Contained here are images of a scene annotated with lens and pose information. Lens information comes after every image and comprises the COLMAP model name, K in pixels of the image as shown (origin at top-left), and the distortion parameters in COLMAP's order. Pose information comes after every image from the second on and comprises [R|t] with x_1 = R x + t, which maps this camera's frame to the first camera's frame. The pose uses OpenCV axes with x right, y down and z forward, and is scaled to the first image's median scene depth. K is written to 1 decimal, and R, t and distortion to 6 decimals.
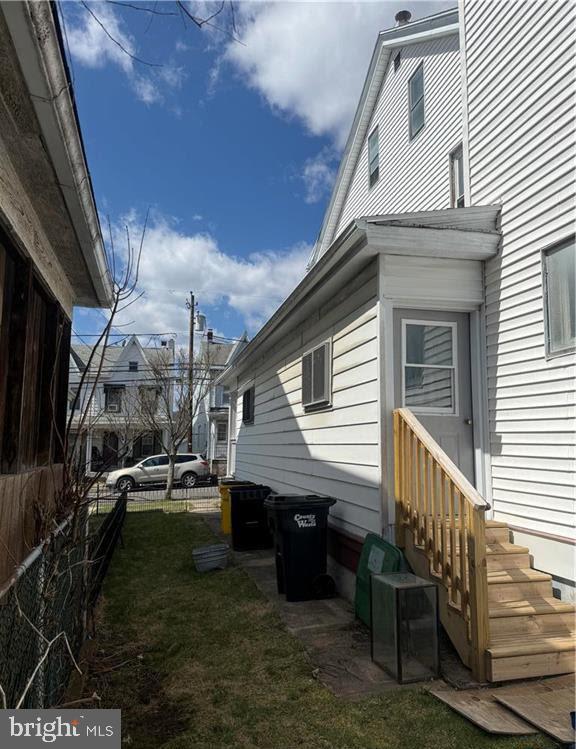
lens RADIAL K [[544.8, 0, 288.0], [0, 544.8, 374.5], [0, 0, 1]] dist [-0.001298, -0.000667]
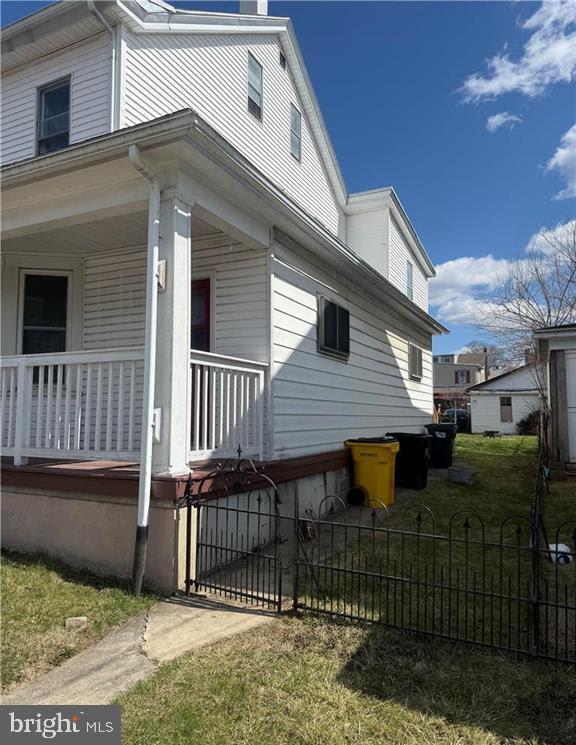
lens RADIAL K [[541.9, 0, 288.0], [0, 541.9, 372.5], [0, 0, 1]] dist [-0.001298, -0.000667]
pose [[-0.766151, 0.048813, 0.640805, -0.729718], [-0.088429, 0.979620, -0.180349, 0.376015], [-0.636548, -0.194840, -0.746220, 2.450214]]
